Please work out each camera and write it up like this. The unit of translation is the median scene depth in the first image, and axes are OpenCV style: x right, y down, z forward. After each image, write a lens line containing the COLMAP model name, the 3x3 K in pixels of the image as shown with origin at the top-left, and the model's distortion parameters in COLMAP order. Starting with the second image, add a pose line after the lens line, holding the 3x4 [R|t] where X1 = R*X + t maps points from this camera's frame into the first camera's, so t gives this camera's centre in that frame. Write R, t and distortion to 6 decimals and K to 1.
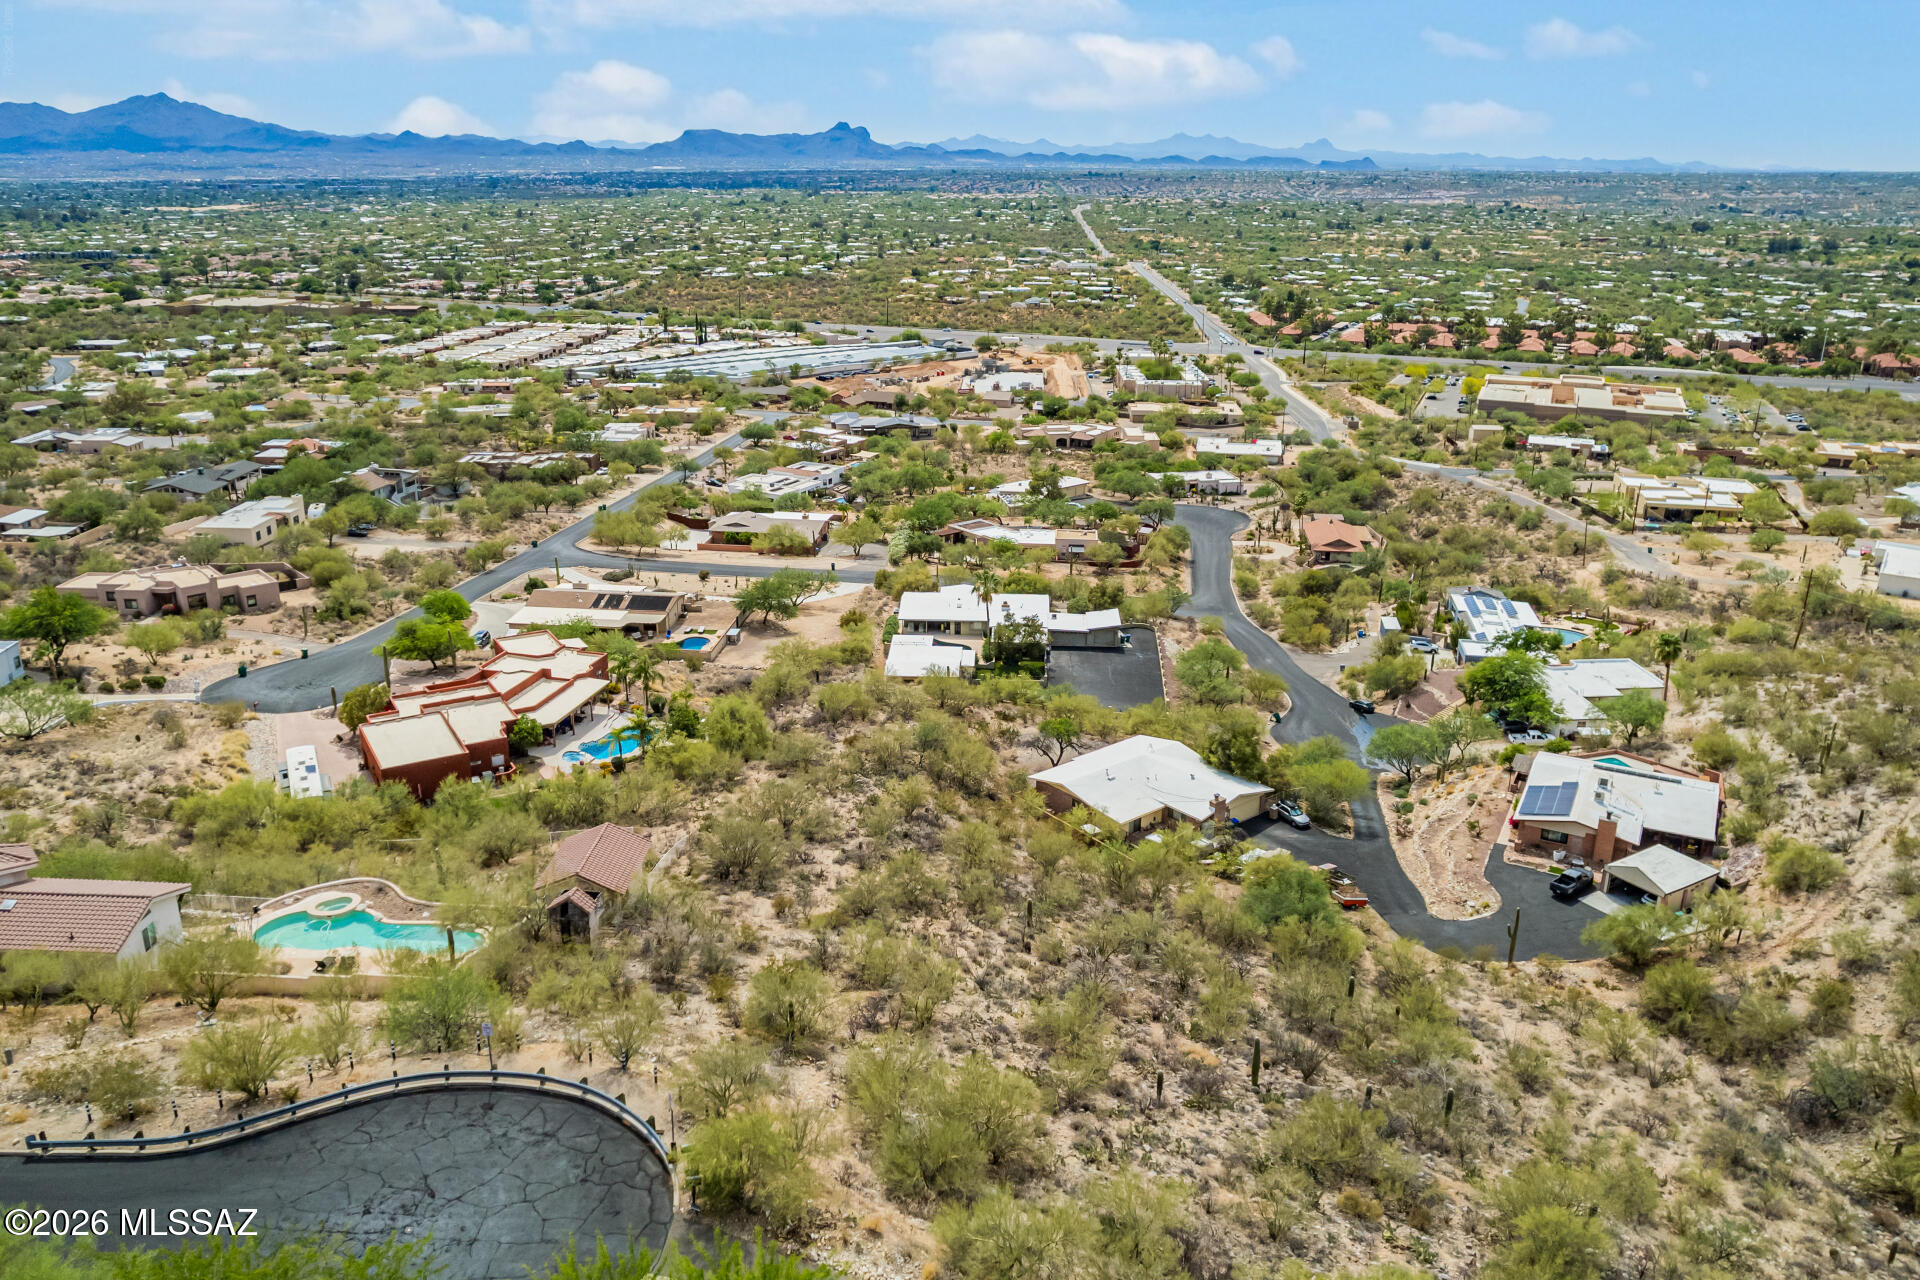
lens RADIAL K [[1453.6, 0, 961.8], [0, 1453.6, 646.1], [0, 0, 1]] dist [-0.061931, 0.030609]
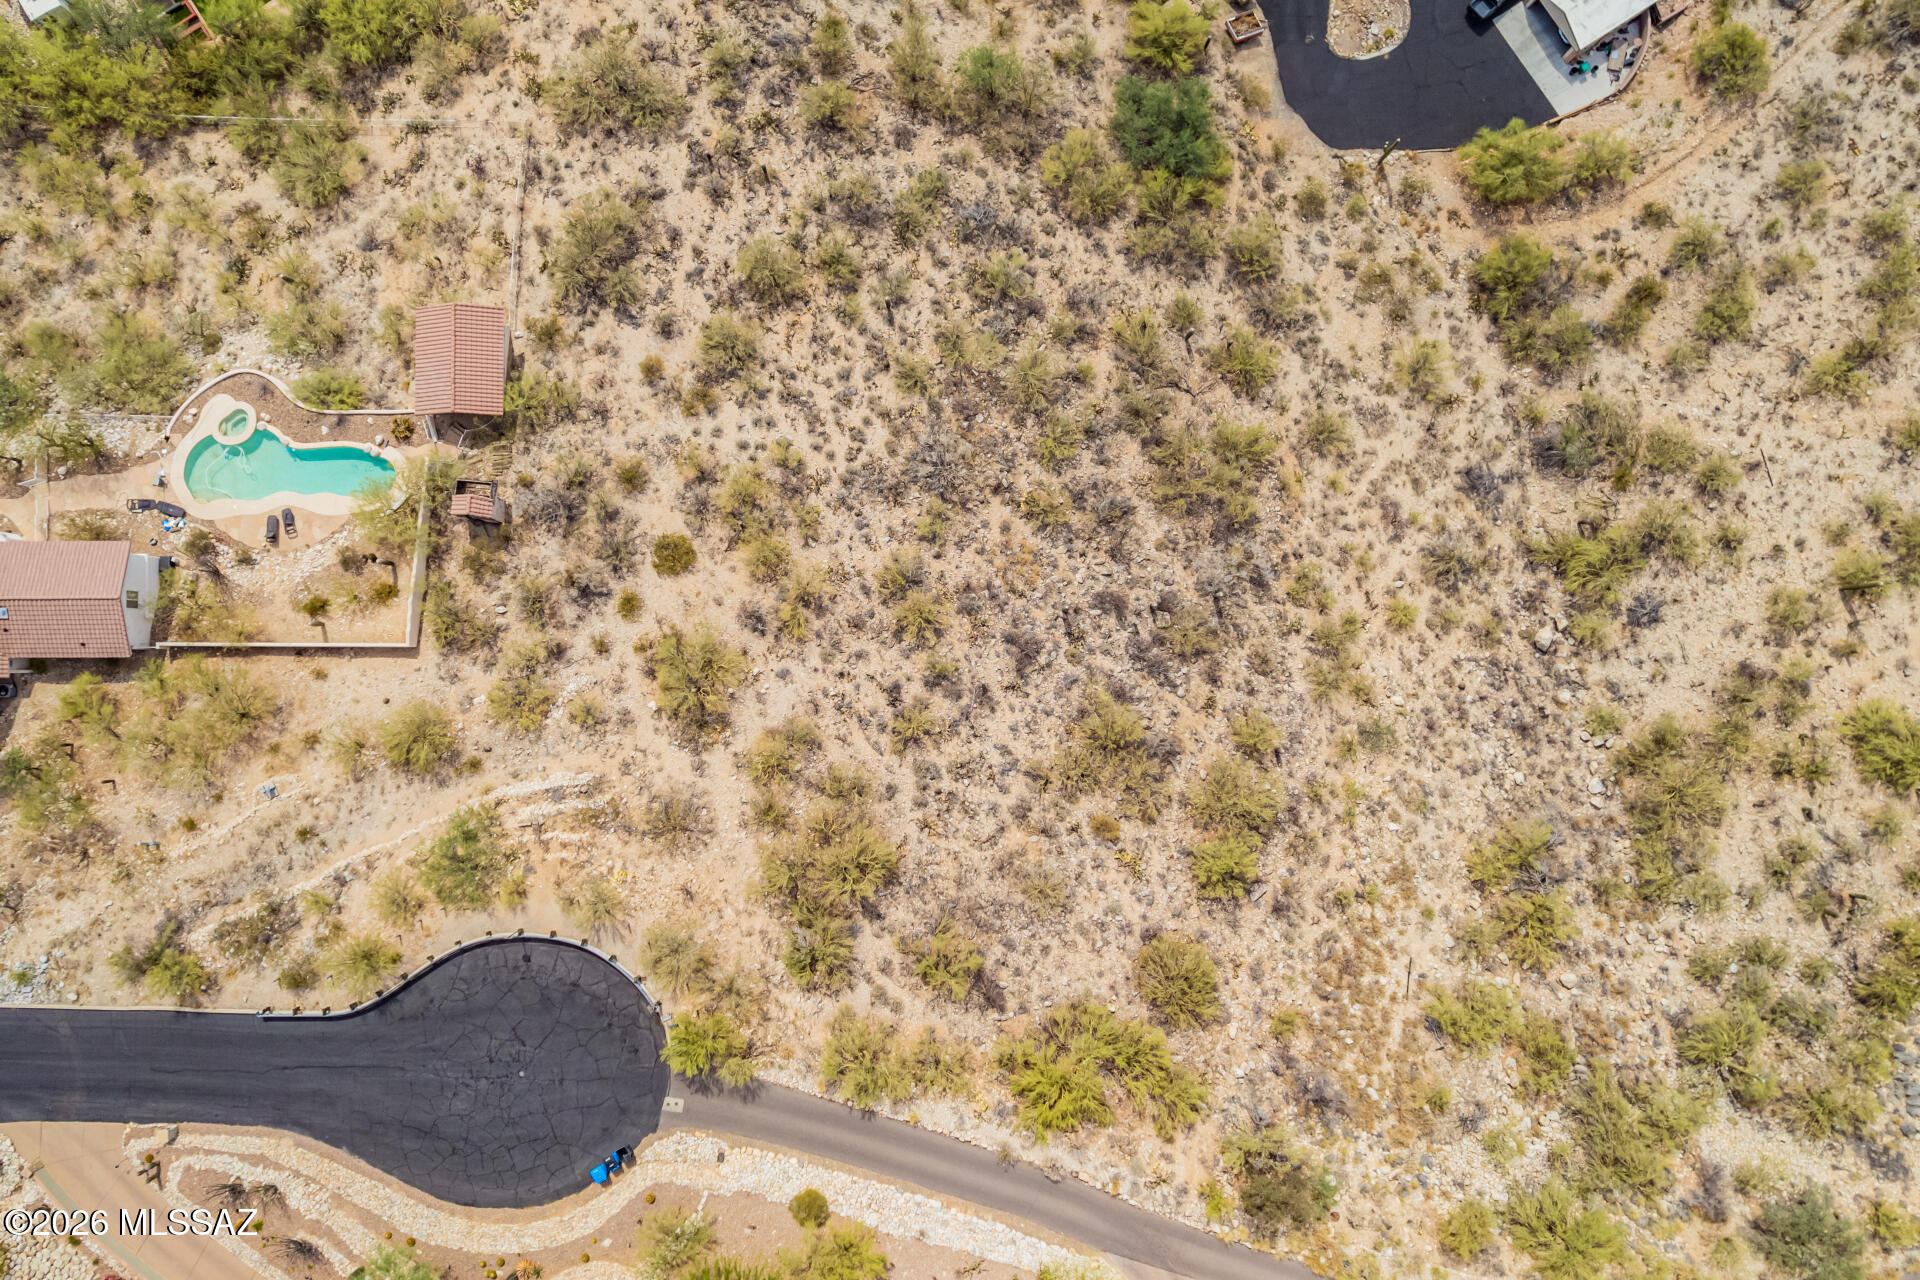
lens RADIAL K [[1453.6, 0, 963.4], [0, 1453.6, 630.1], [0, 0, 1]] dist [-0.061931, 0.030609]
pose [[0.998572, -0.053080, 0.005999, 0.015153], [0.013261, 0.355126, 0.934724, -0.127476], [-0.051746, -0.933310, 0.355323, 0.076942]]
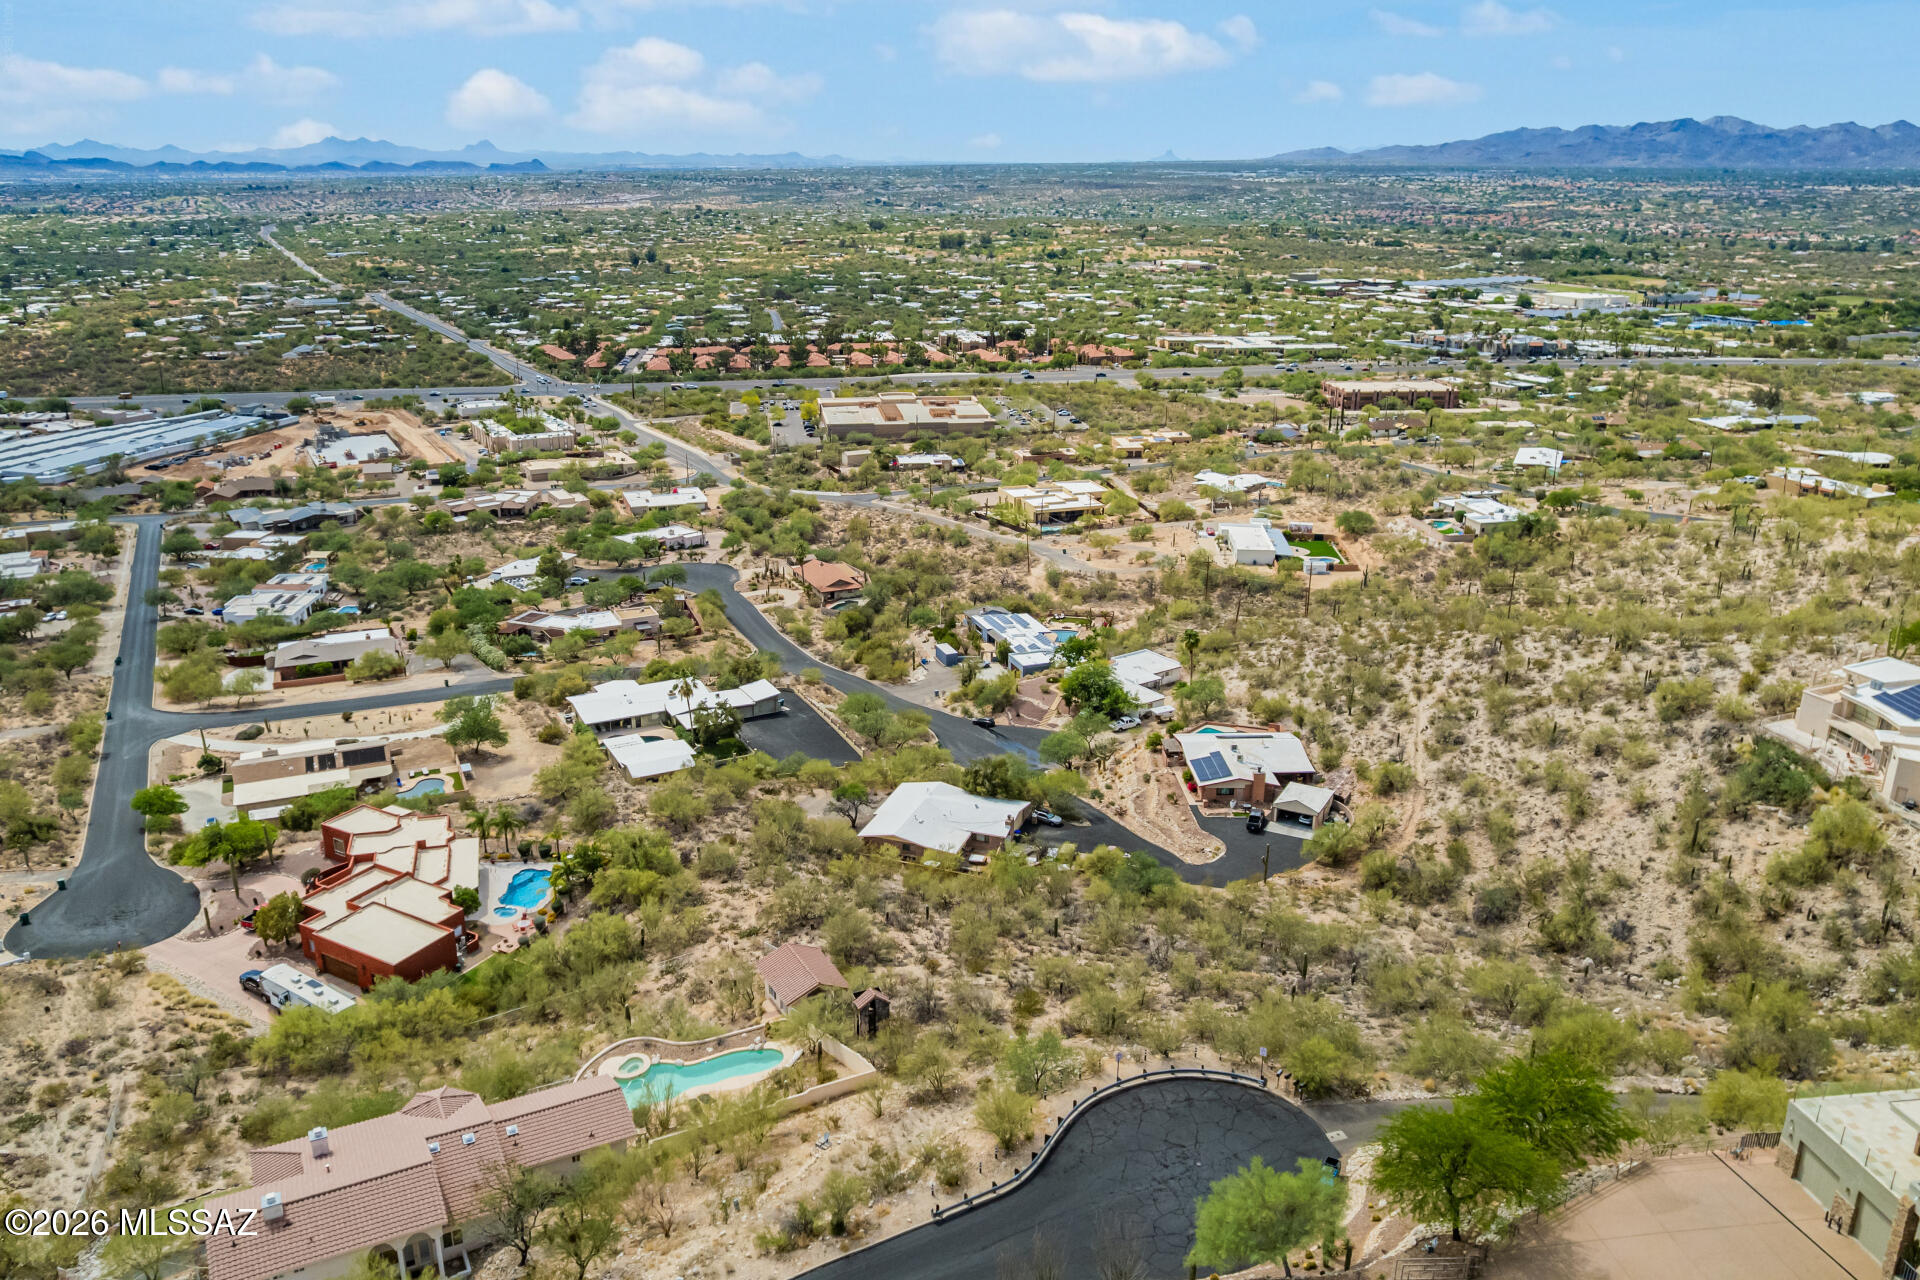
lens RADIAL K [[1453.6, 0, 969.5], [0, 1453.6, 628.1], [0, 0, 1]] dist [-0.061931, 0.030609]
pose [[0.856962, -0.160996, 0.489588, -0.124483], [0.166757, 0.985473, 0.032175, -0.030043], [-0.487656, 0.054069, 0.871360, -0.038788]]
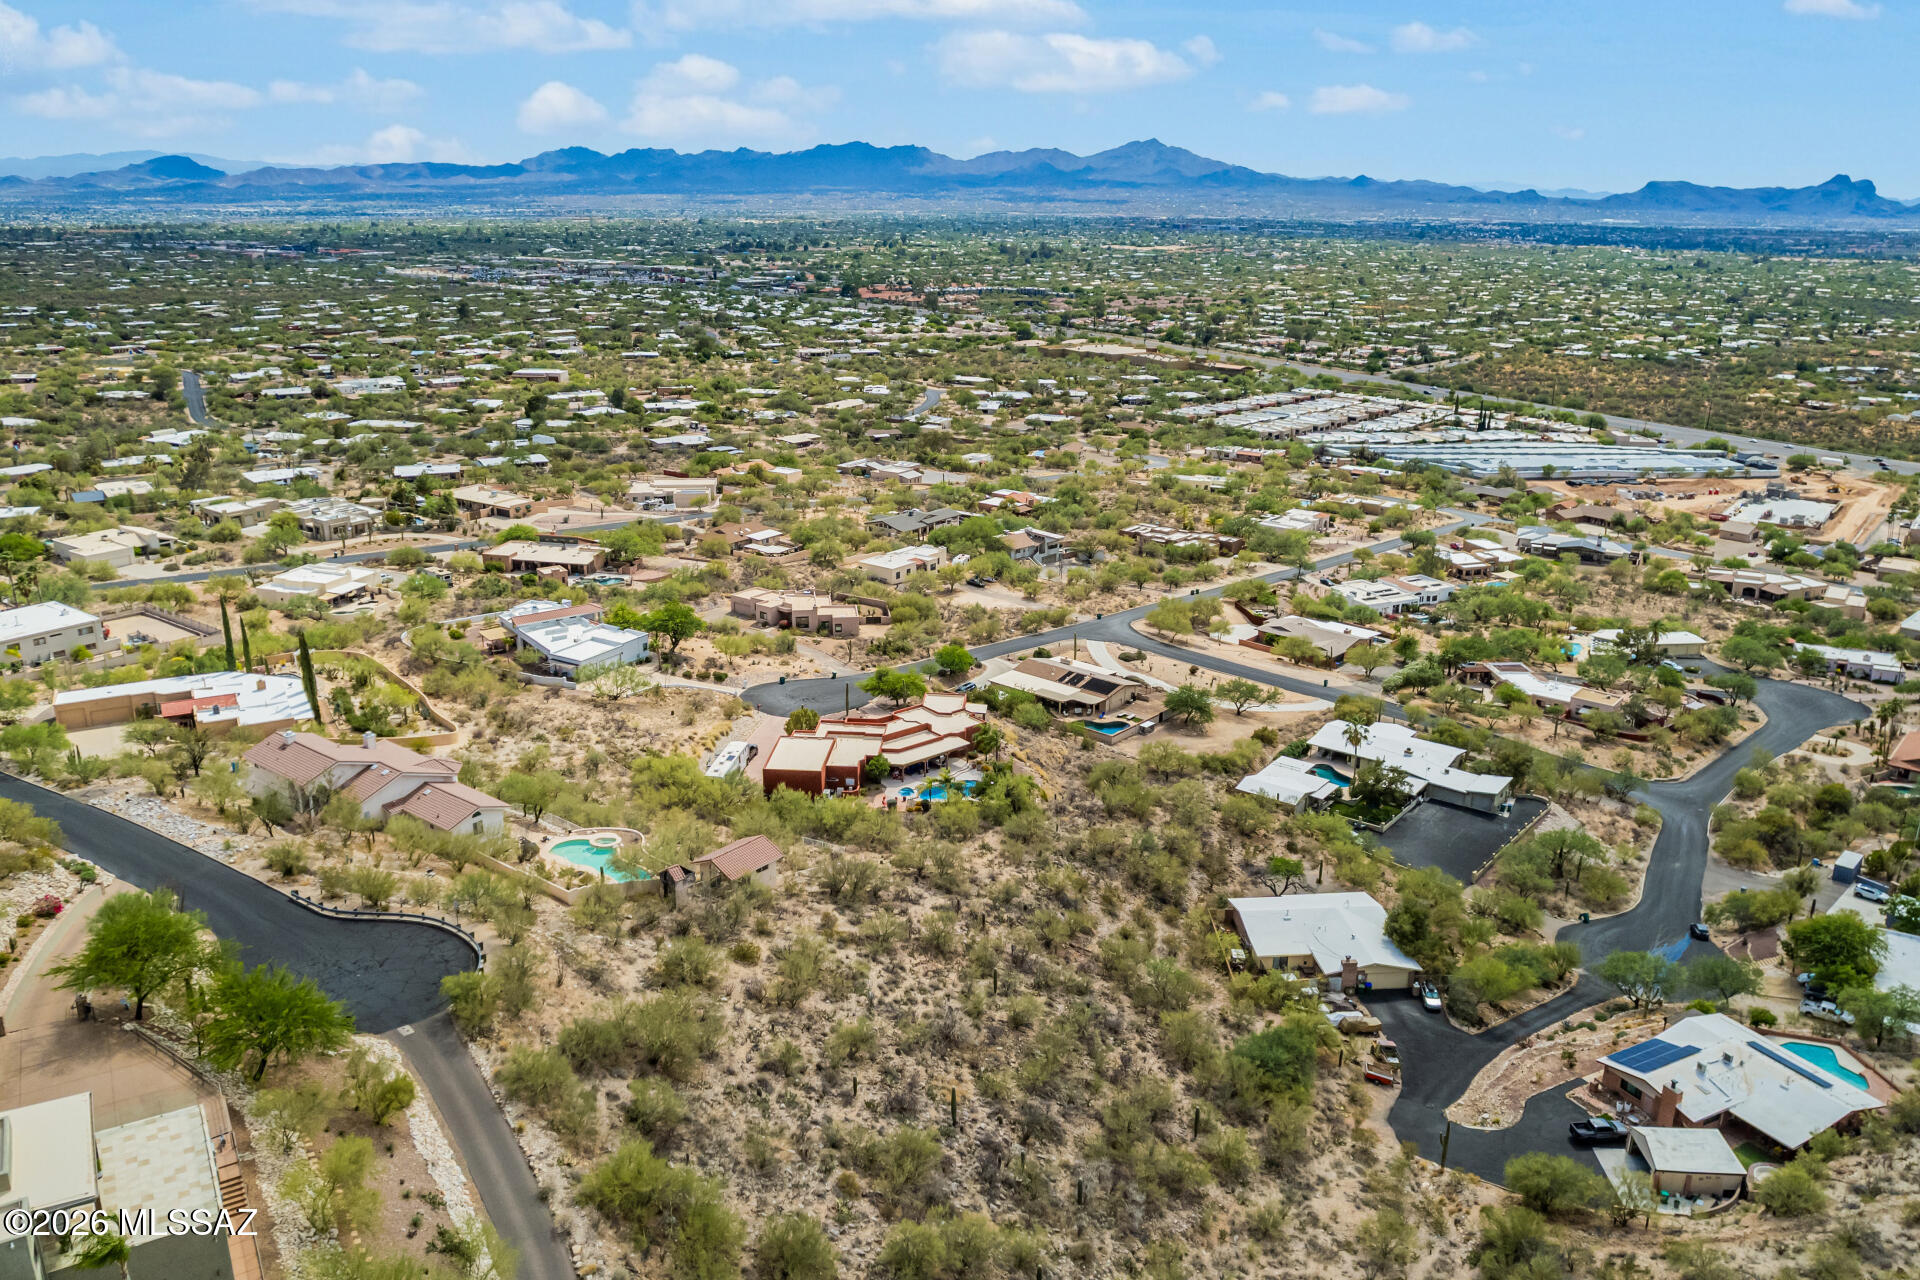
lens RADIAL K [[1453.6, 0, 962.6], [0, 1453.6, 644.3], [0, 0, 1]] dist [-0.061931, 0.030609]
pose [[0.818907, 0.177303, -0.545852, 0.130148], [-0.193268, 0.980729, 0.028612, -0.028649], [0.540406, 0.082065, 0.837393, -0.032843]]
